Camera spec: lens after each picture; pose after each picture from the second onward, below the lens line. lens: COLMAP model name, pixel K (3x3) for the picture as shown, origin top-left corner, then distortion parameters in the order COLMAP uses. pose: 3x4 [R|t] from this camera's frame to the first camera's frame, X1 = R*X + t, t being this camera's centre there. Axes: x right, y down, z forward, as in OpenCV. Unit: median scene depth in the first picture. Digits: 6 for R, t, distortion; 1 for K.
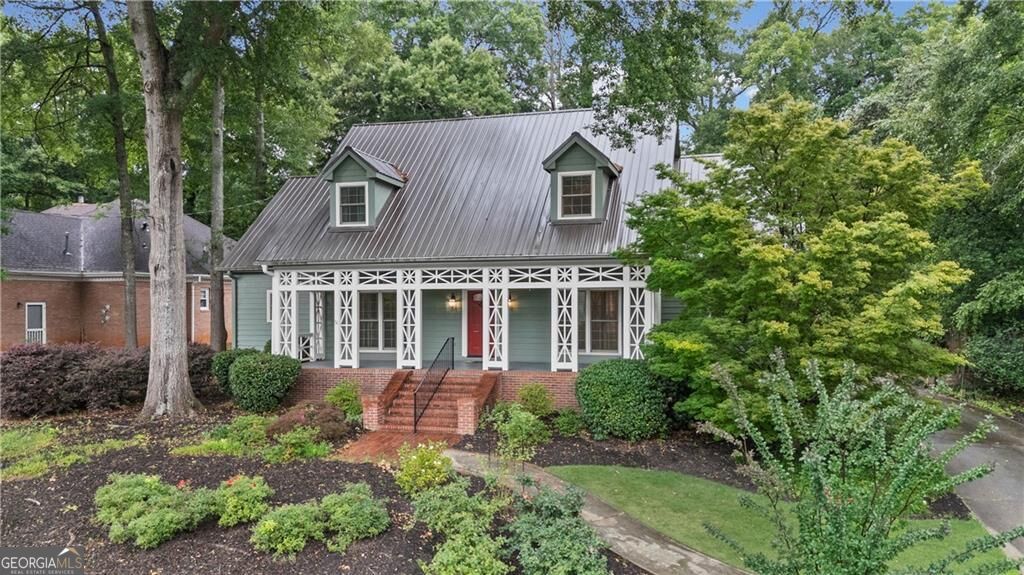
lens RADIAL K [[765.1, 0, 512.0], [0, 765.1, 287.5], [0, 0, 1]] dist [0.057163, -0.028406]
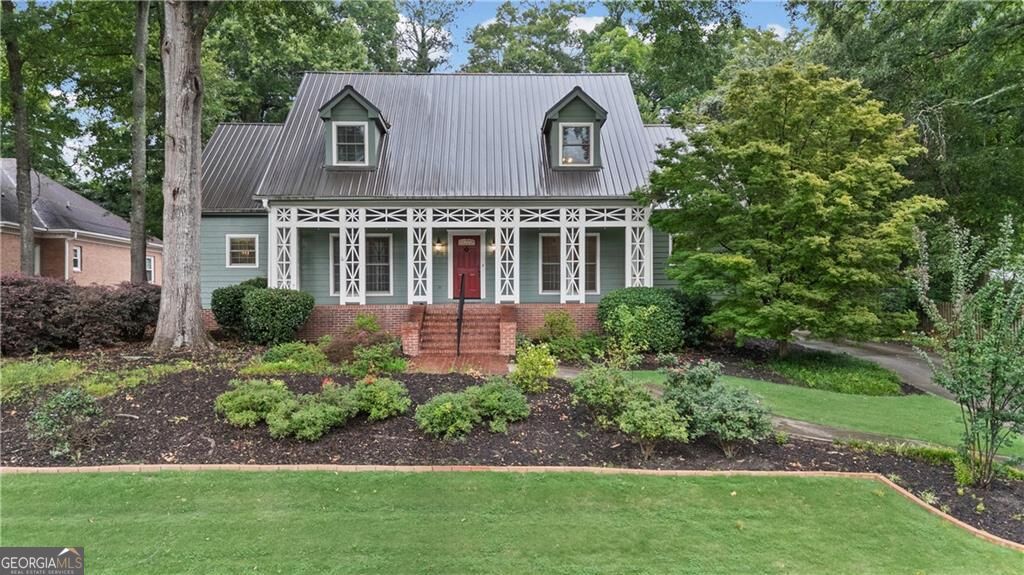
lens RADIAL K [[765.1, 0, 512.0], [0, 765.1, 287.5], [0, 0, 1]] dist [0.057163, -0.028406]
pose [[0.955155, 0.004781, 0.296068, -0.334474], [-0.004105, 0.999987, -0.002904, 0.089714], [-0.296078, 0.001559, 0.955162, -0.022612]]
